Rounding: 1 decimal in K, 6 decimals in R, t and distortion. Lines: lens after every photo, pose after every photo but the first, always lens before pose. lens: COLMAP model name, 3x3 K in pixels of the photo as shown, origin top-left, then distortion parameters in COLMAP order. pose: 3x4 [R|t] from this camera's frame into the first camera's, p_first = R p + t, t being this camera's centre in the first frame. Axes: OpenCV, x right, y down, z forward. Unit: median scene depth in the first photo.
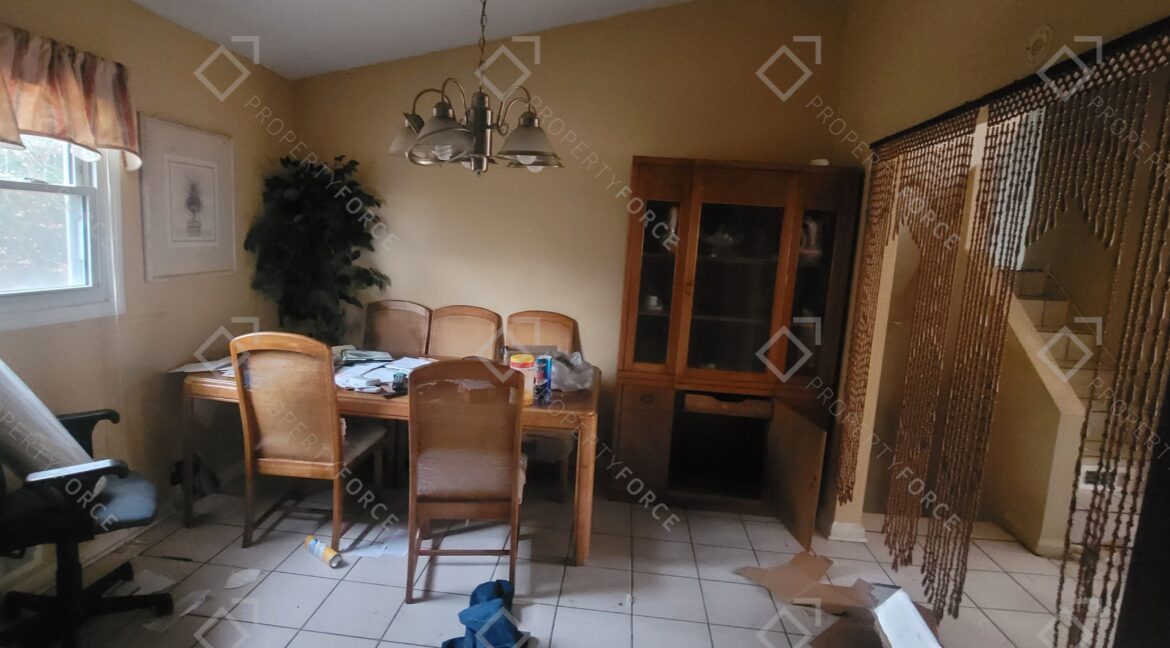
lens RADIAL K [[584.4, 0, 581.1], [0, 584.4, 315.2], [0, 0, 1]] dist [-0.000073, -0.000045]
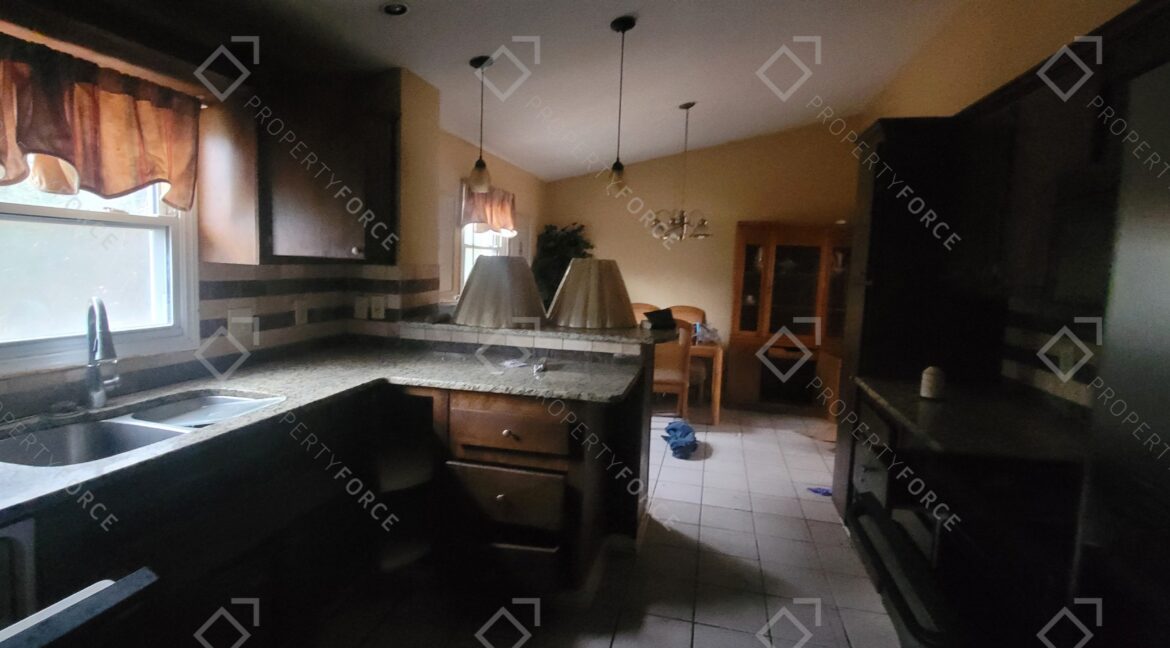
lens RADIAL K [[584.4, 0, 581.1], [0, 584.4, 315.2], [0, 0, 1]] dist [-0.000073, -0.000045]
pose [[0.988303, -0.006105, -0.152381, -0.129489], [-0.000232, 0.999137, -0.041537, 0.114036], [0.152503, 0.041086, 0.987449, -0.949658]]
